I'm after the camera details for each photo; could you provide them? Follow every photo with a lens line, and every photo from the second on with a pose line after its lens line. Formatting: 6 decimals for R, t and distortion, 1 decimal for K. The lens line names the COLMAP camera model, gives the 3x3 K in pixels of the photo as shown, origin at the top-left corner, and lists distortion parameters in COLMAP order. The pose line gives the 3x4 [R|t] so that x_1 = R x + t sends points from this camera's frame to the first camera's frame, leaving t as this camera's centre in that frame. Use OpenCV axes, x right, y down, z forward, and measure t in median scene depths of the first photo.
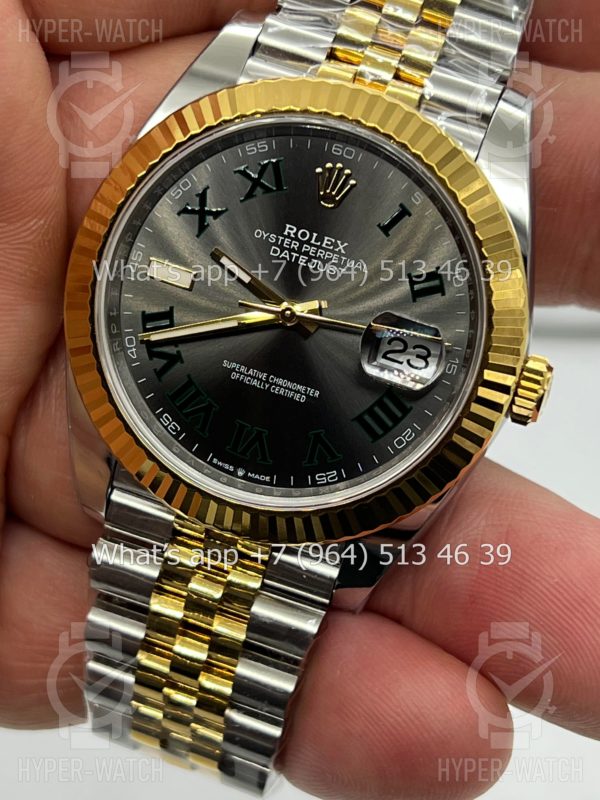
lens RADIAL K [[1787.1, 0, 286.2], [0, 1787.1, 397.2], [0, 0, 1]] dist [0.234706, 0.000000]
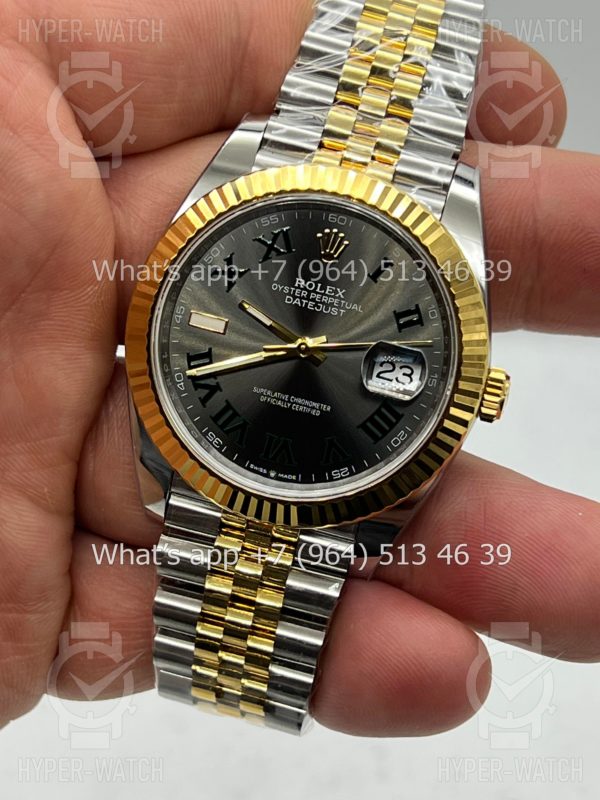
lens RADIAL K [[1787.1, 0, 296.1], [0, 1787.1, 407.1], [0, 0, 1]] dist [0.234706, 0.000000]
pose [[0.996770, -0.064118, 0.048353, -0.067571], [0.064878, 0.997790, -0.014326, 0.013849], [-0.047328, 0.017417, 0.998728, -0.276141]]
